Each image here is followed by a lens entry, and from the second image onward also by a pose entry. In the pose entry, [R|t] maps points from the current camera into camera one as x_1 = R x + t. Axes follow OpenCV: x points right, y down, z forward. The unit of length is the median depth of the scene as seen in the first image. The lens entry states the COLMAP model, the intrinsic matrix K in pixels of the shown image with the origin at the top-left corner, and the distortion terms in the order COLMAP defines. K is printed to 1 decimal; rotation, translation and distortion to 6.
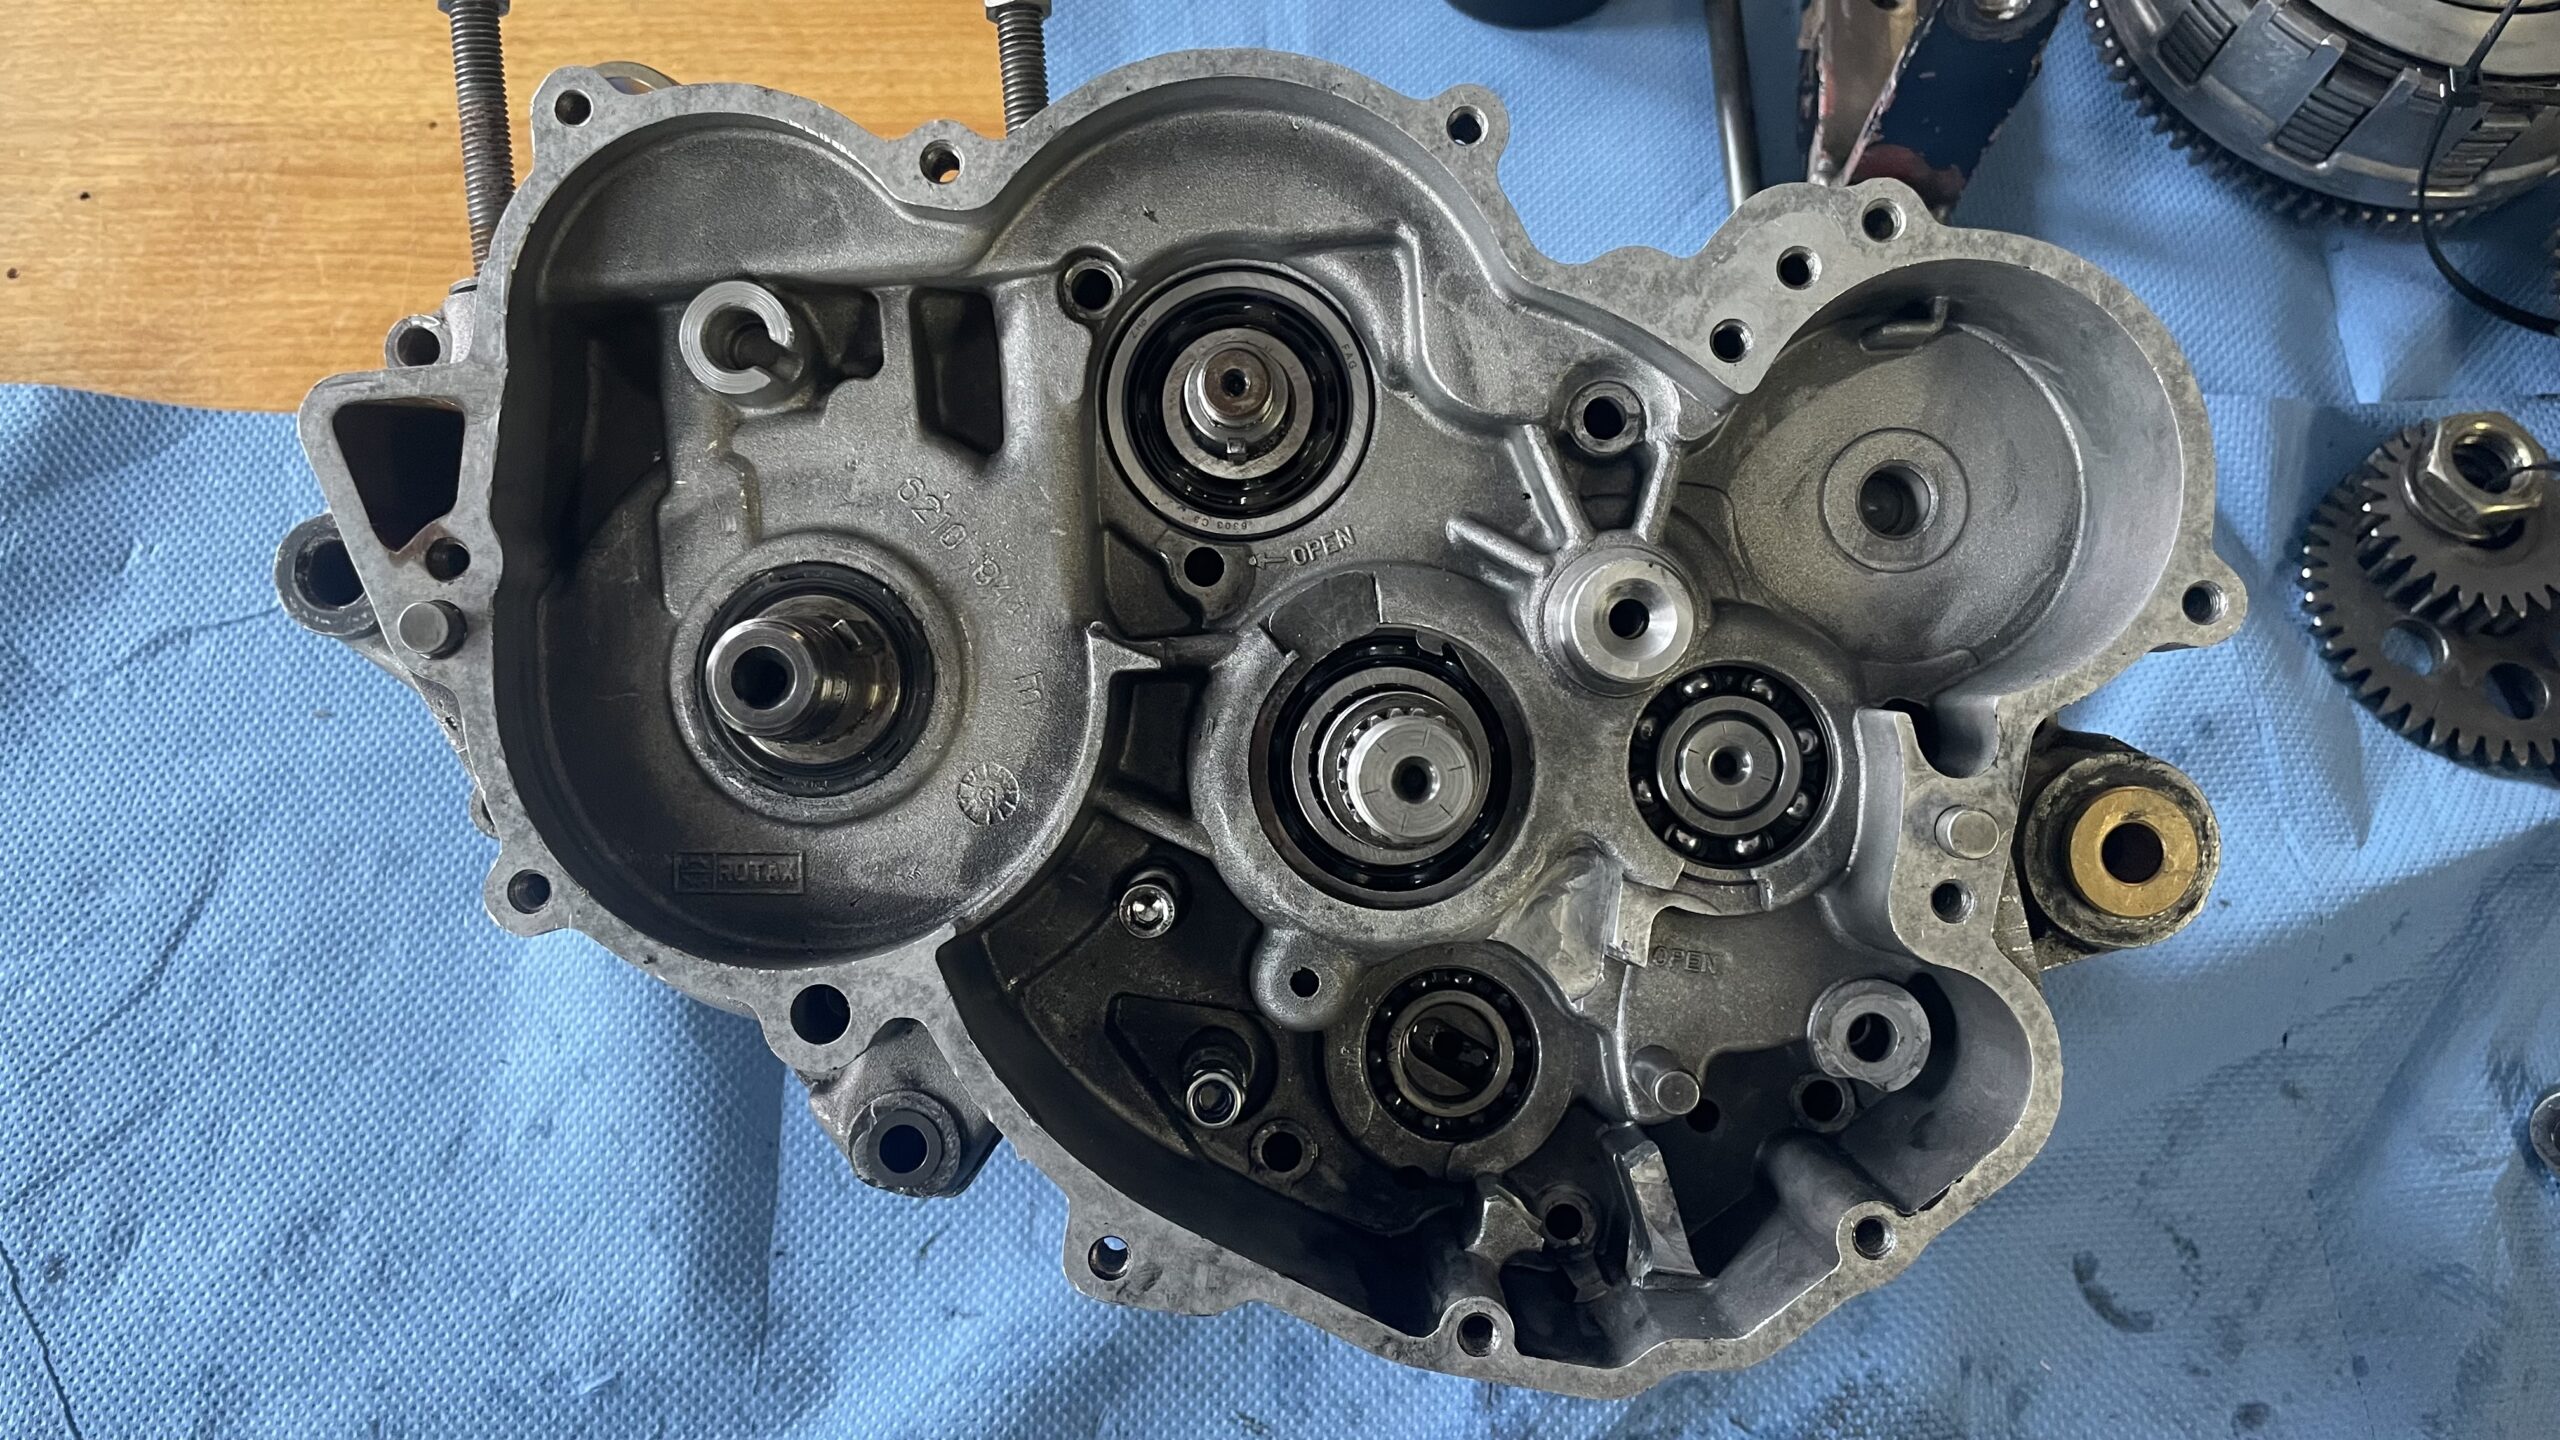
lens RADIAL K [[1987.7, 0, 1275.3], [0, 1987.7, 696.3], [0, 0, 1]] dist [0.079836, -0.132252]
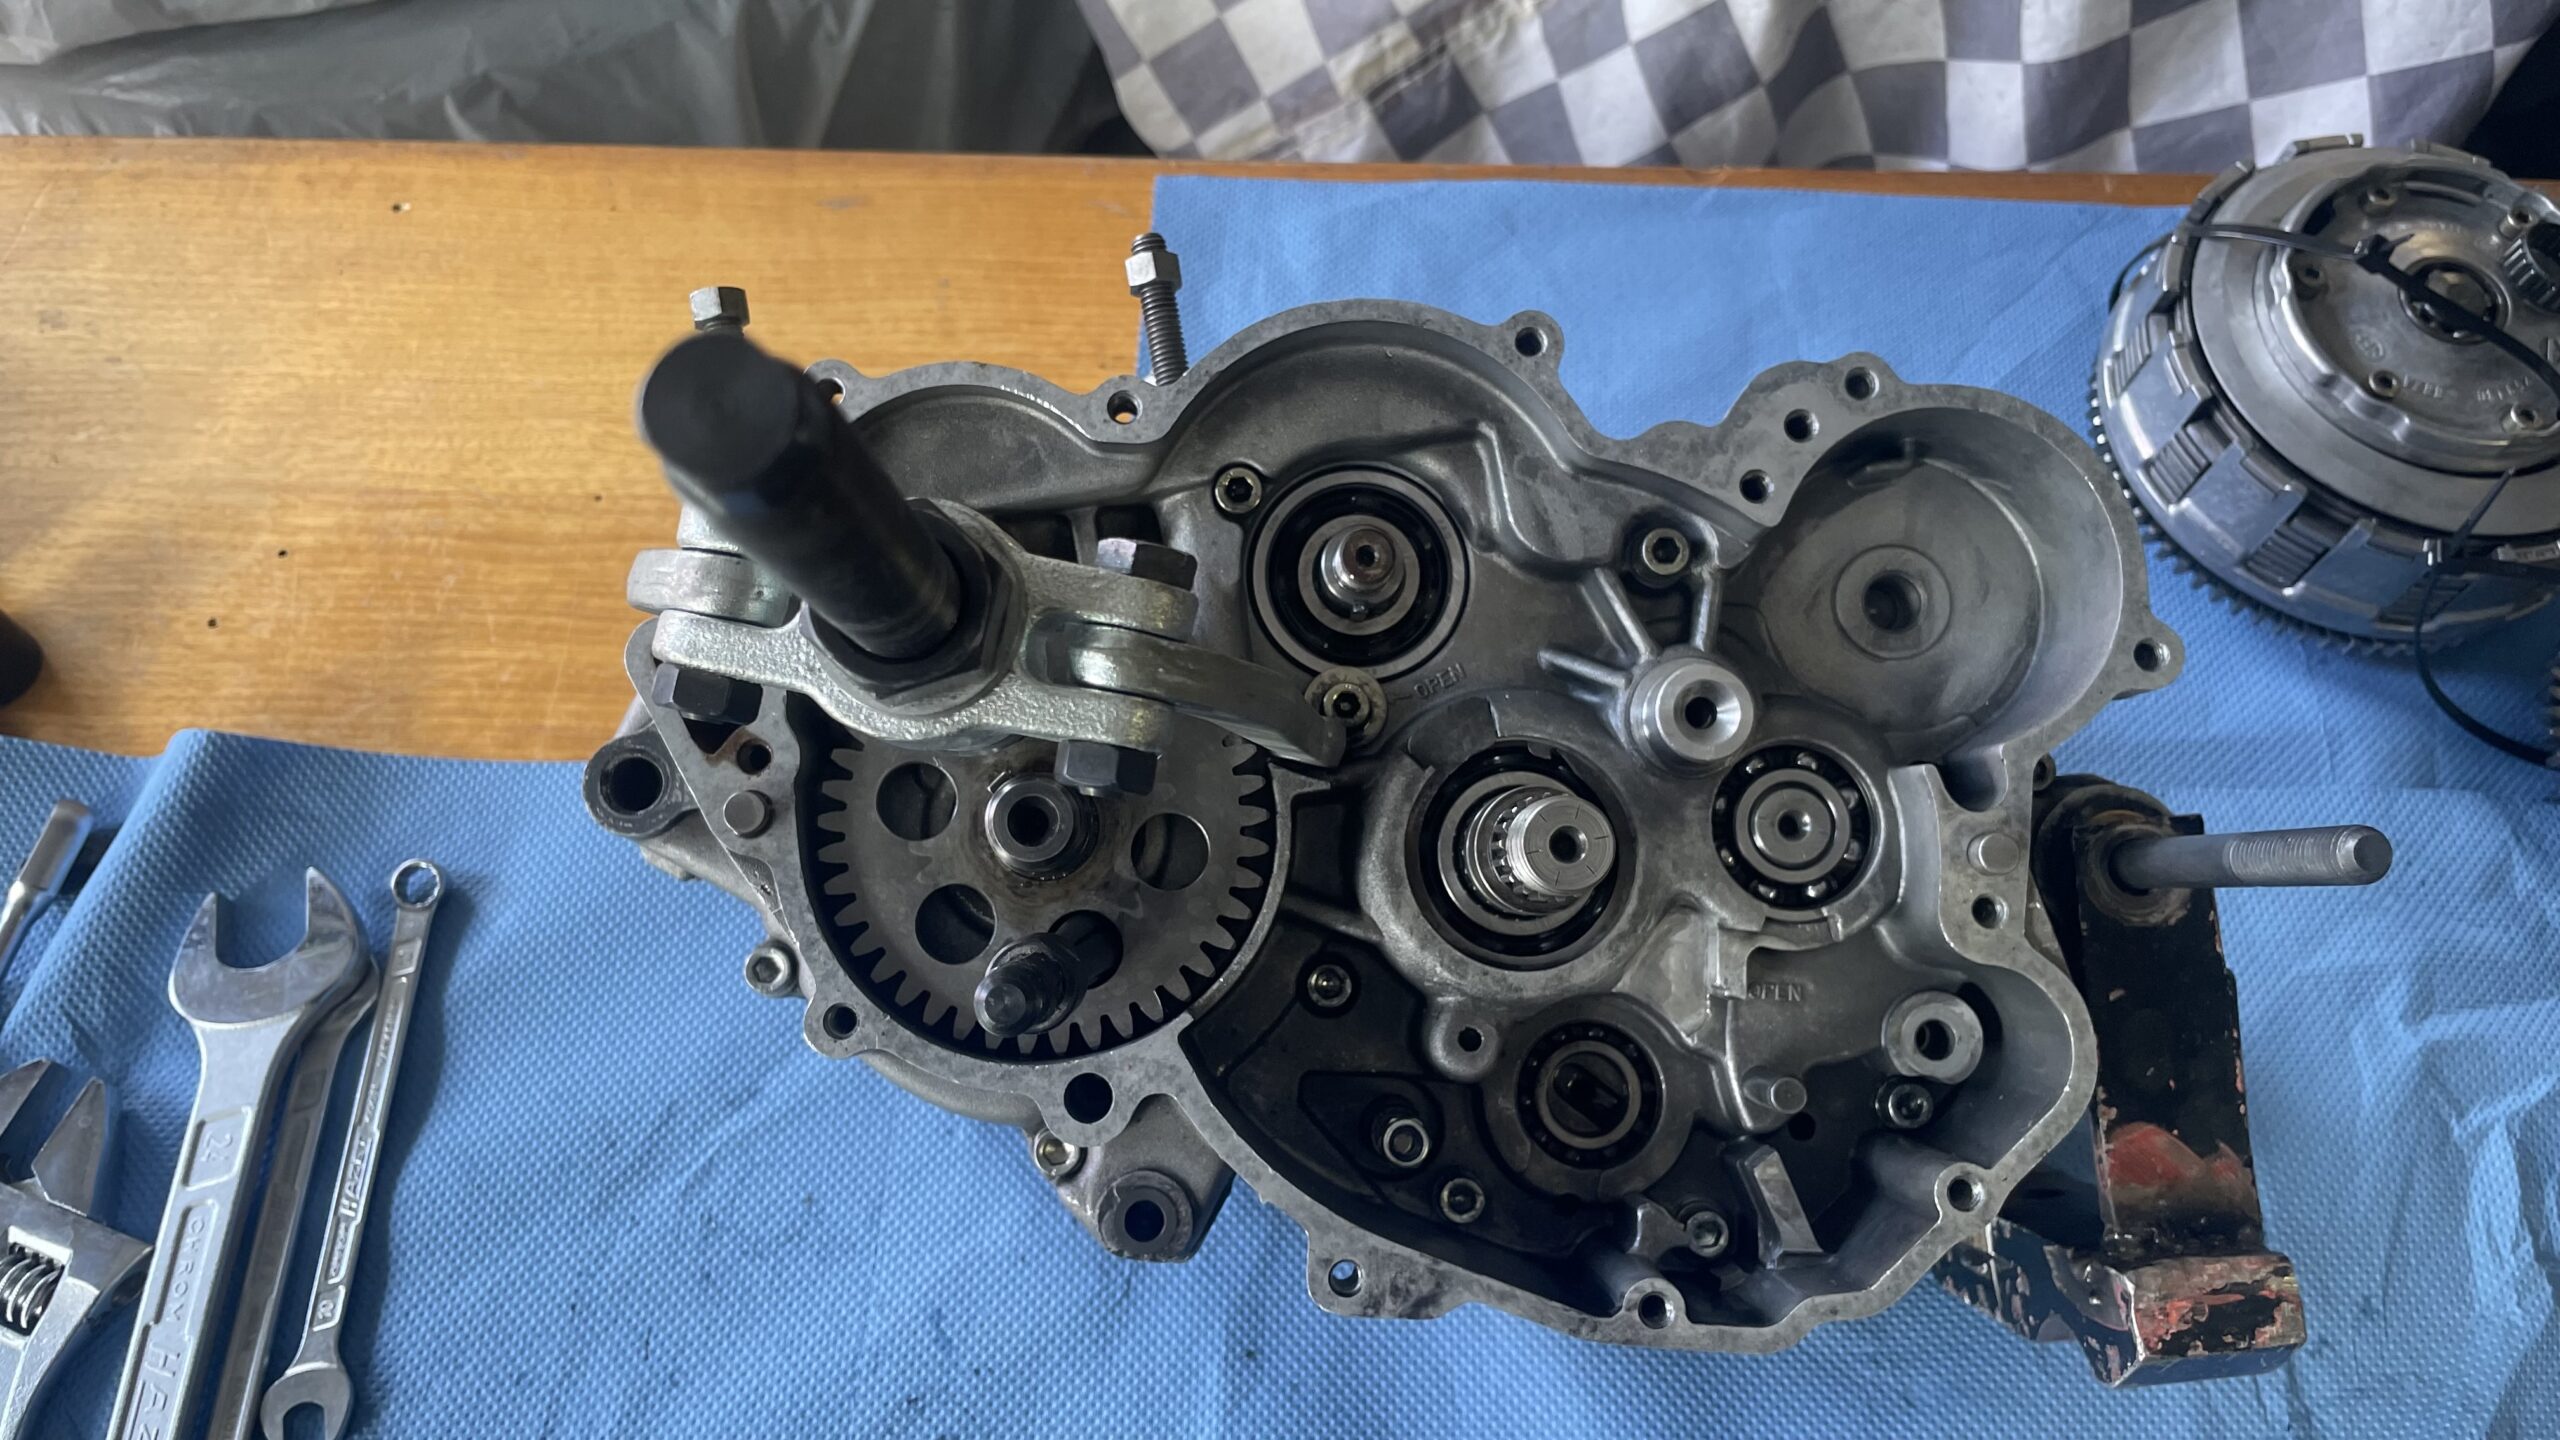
lens RADIAL K [[1980.3, 0, 1281.6], [0, 1980.3, 681.5], [0, 0, 1]] dist [0.099115, -0.158240]
pose [[0.994313, -0.096520, 0.045000, -0.133133], [0.100907, 0.988977, -0.108366, 0.048732], [-0.034044, 0.112290, 0.993092, -0.220590]]
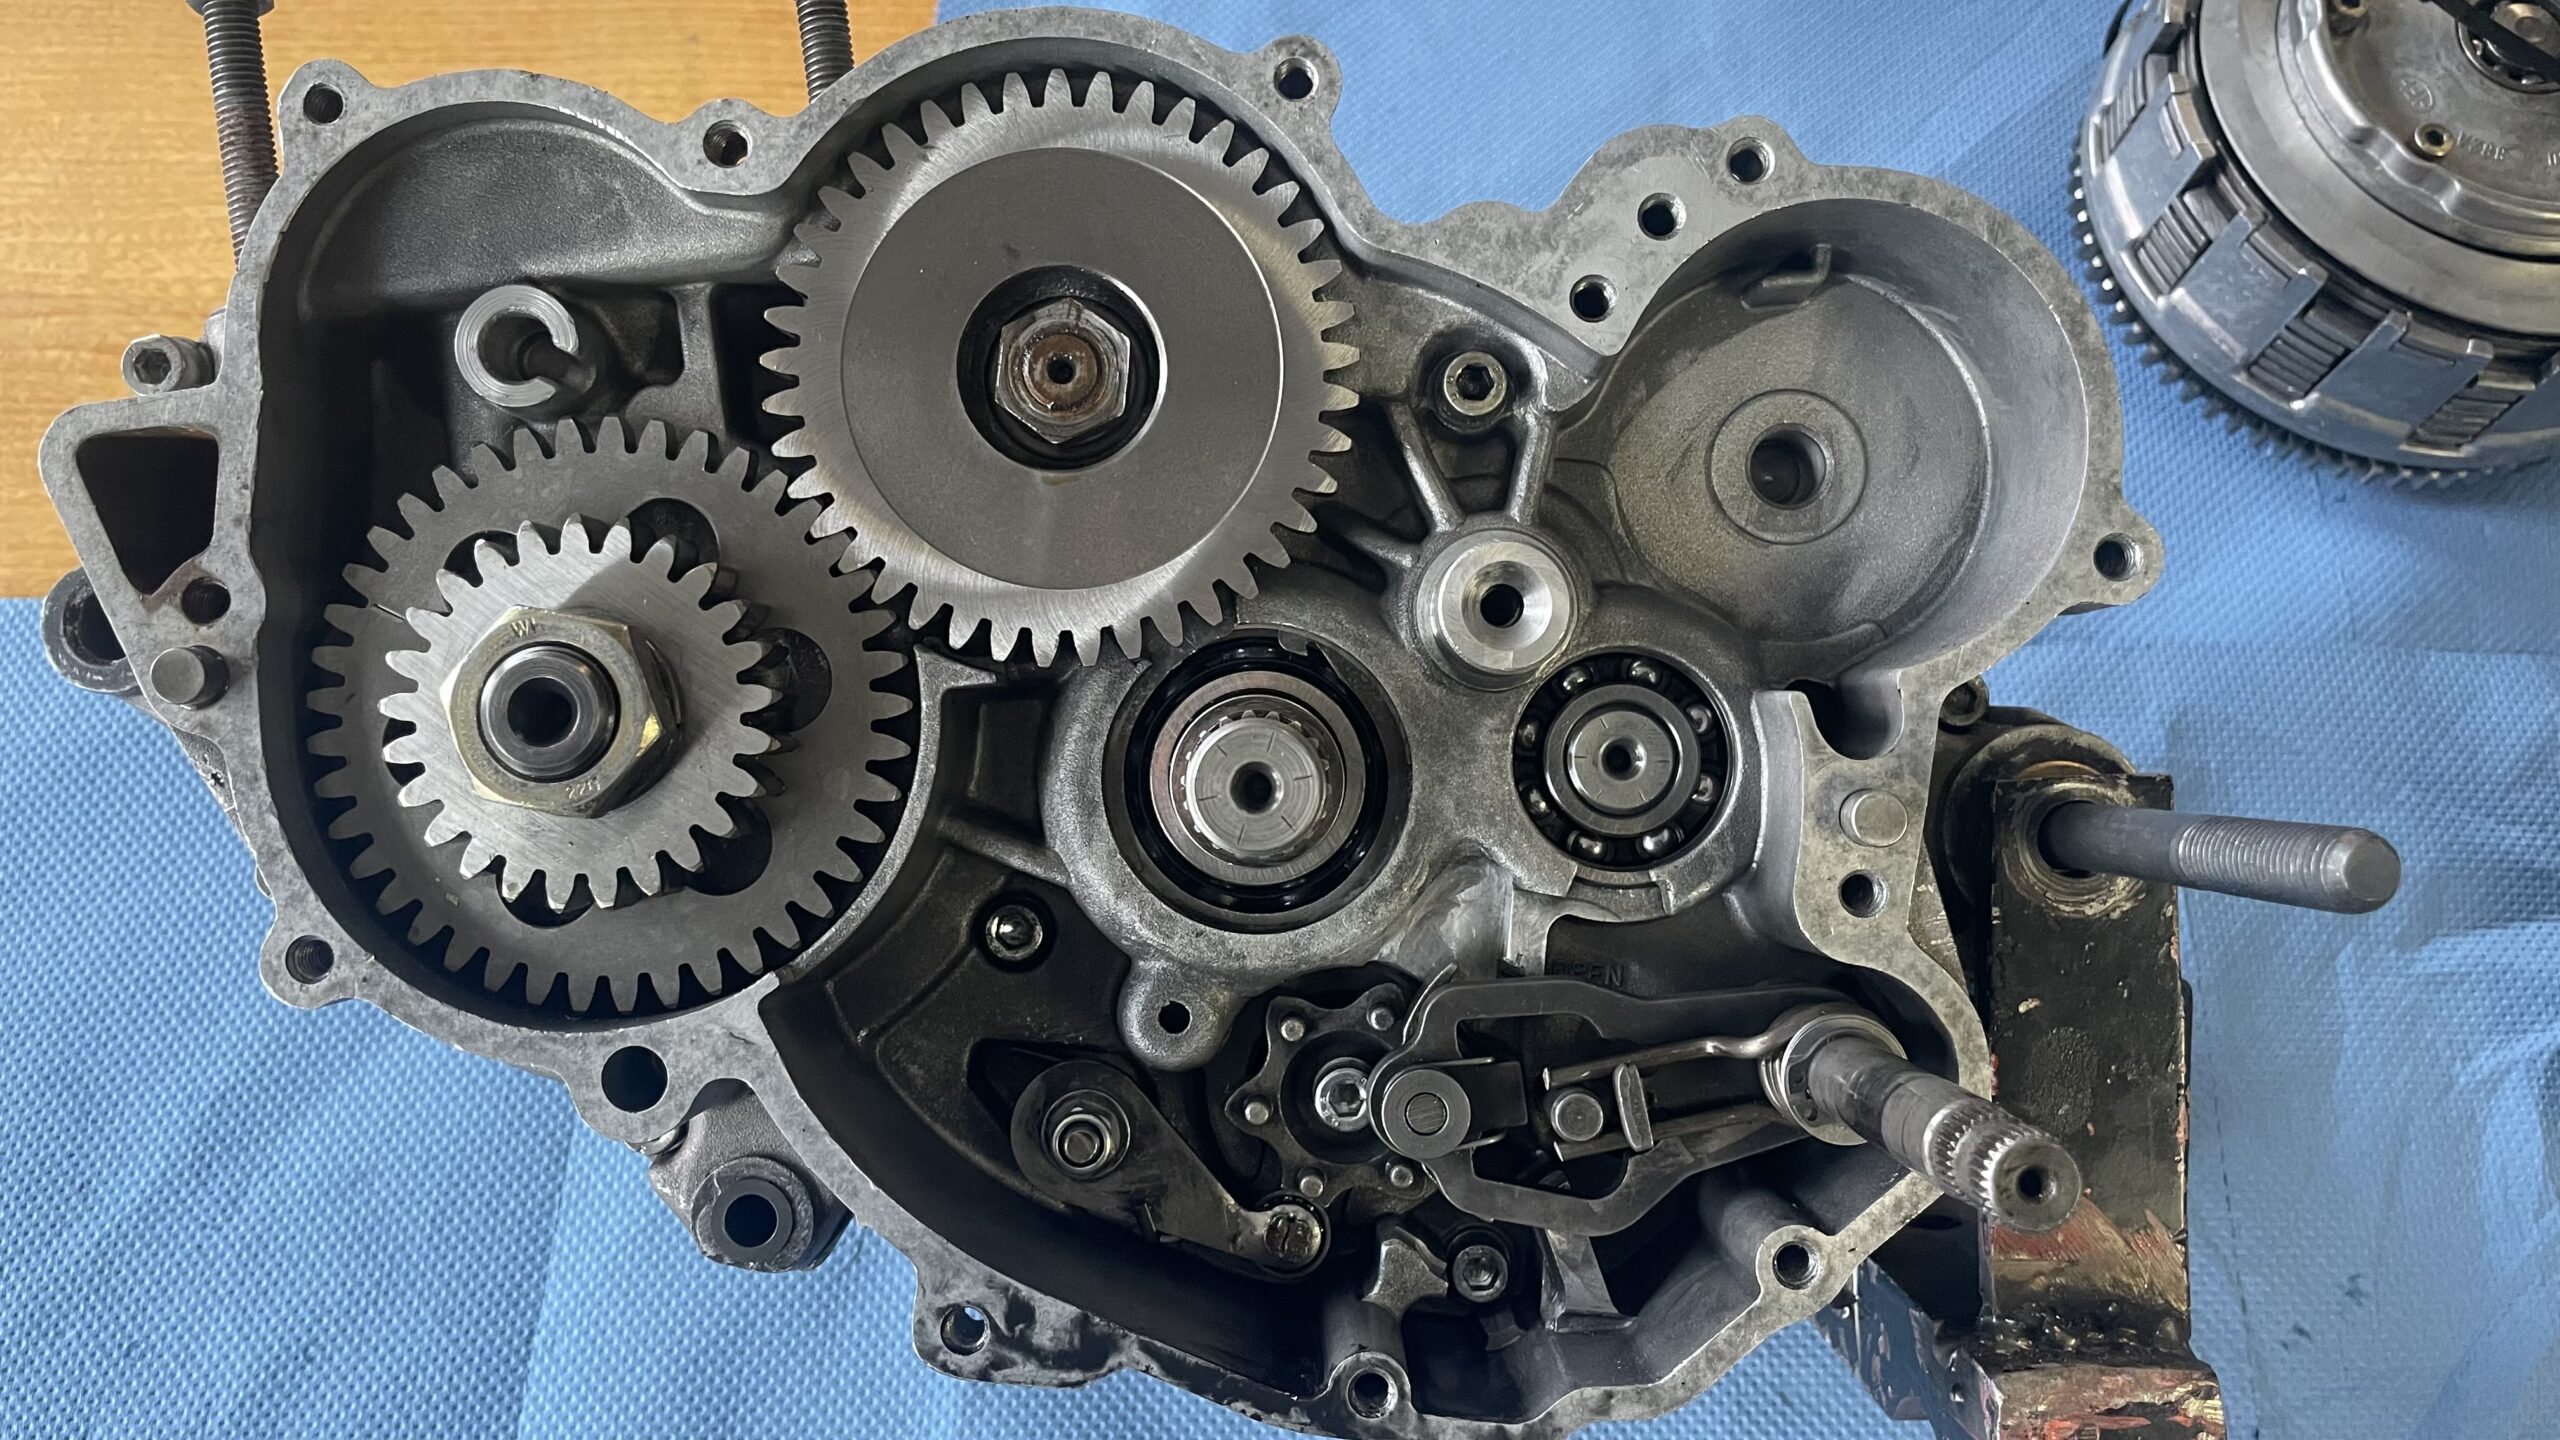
lens RADIAL K [[1987.7, 0, 1275.3], [0, 1987.7, 696.3], [0, 0, 1]] dist [0.079836, -0.132252]
pose [[0.998832, -0.047945, 0.005970, 0.063520], [0.048039, 0.998706, -0.016685, 0.013242], [-0.005163, 0.016952, 0.999843, 0.076847]]
